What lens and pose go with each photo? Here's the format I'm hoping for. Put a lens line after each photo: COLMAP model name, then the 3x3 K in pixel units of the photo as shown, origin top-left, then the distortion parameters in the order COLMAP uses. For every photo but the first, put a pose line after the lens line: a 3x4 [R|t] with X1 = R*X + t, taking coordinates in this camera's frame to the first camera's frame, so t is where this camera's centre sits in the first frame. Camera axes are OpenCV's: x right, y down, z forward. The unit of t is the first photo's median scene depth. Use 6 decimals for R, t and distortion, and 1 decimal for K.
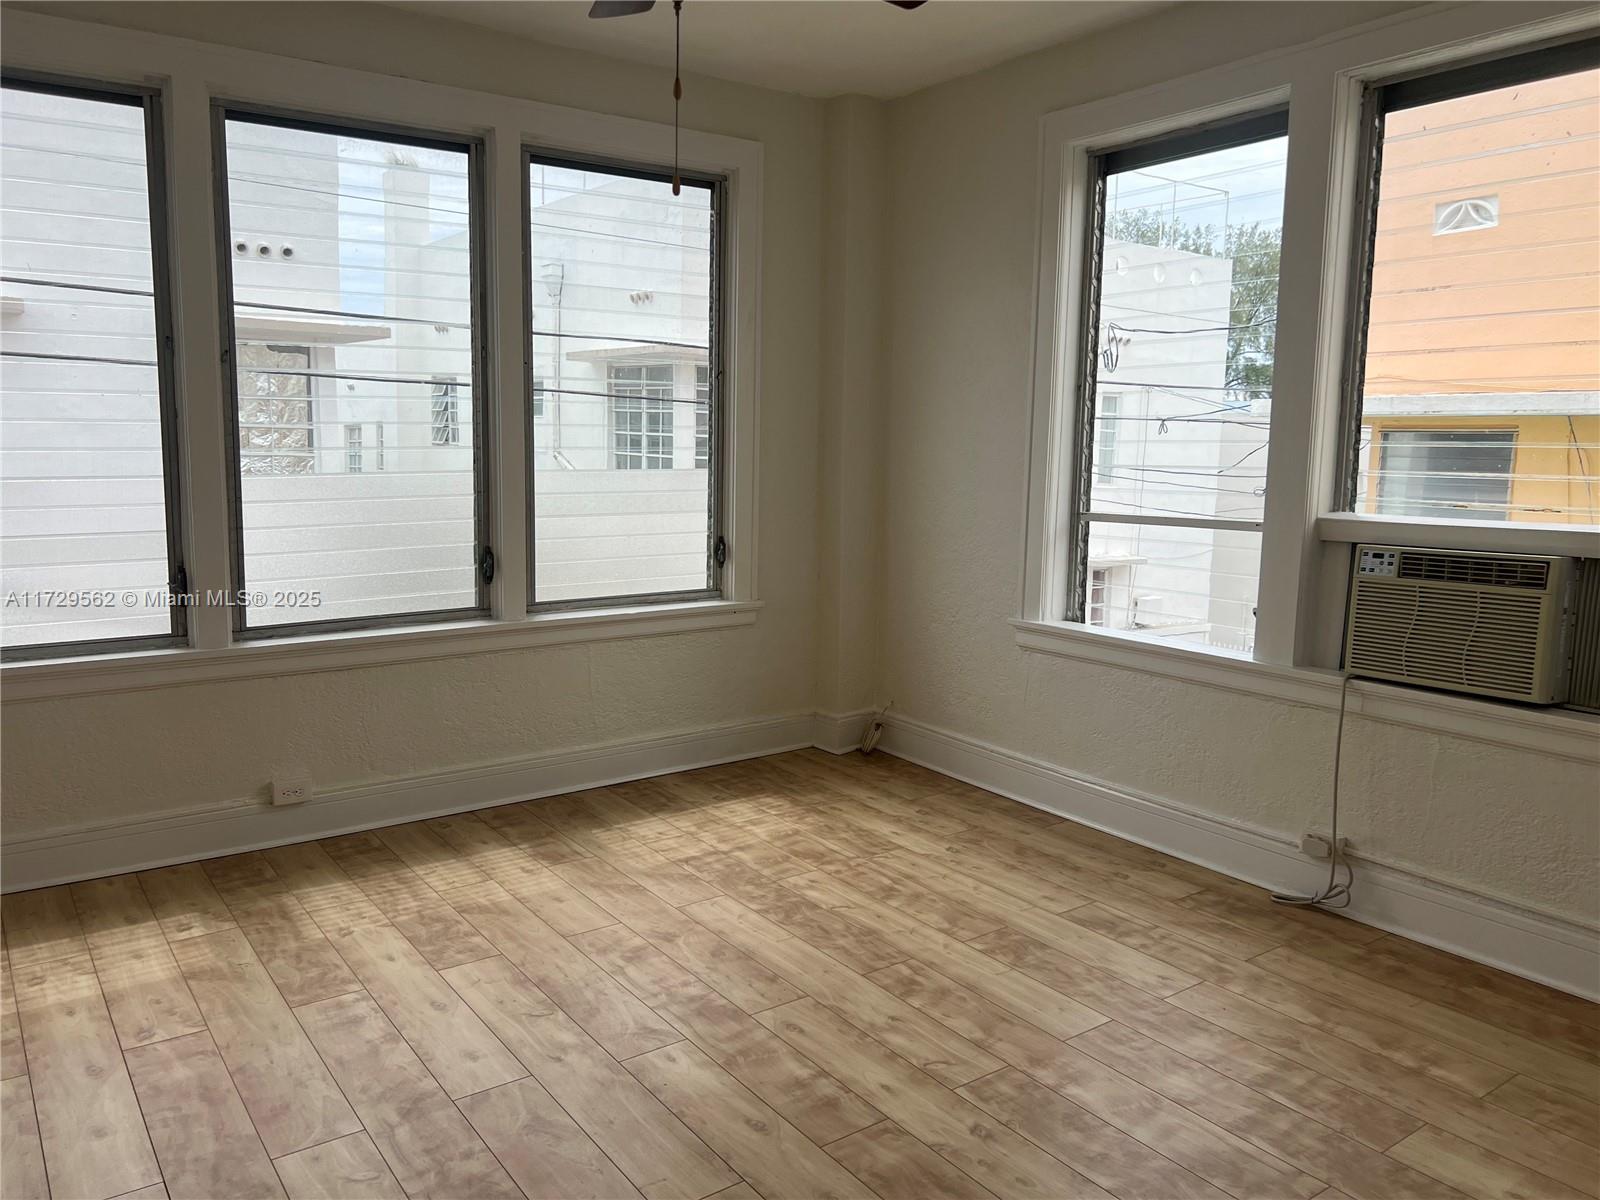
lens RADIAL K [[1204.0, 0, 809.7], [0, 1204.0, 594.2], [0, 0, 1]] dist [0.044452, -0.044414]
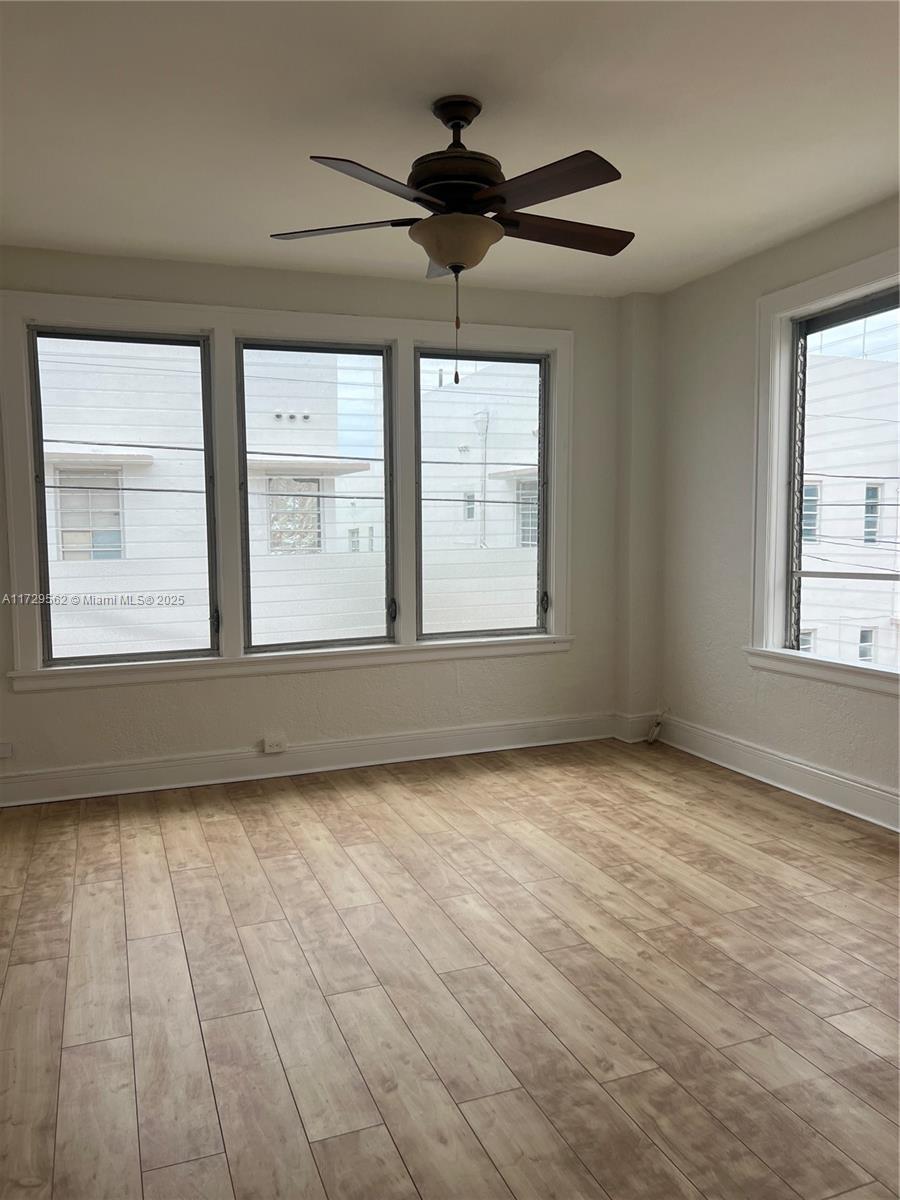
lens RADIAL K [[903.0, 0, 447.7], [0, 903.0, 611.4], [0, 0, 1]] dist [0.044452, -0.044414]
pose [[0.964818, -0.002389, -0.262909, 0.131780], [-0.009040, 0.999066, -0.042252, 0.031727], [0.262764, 0.043142, 0.963895, -0.143741]]
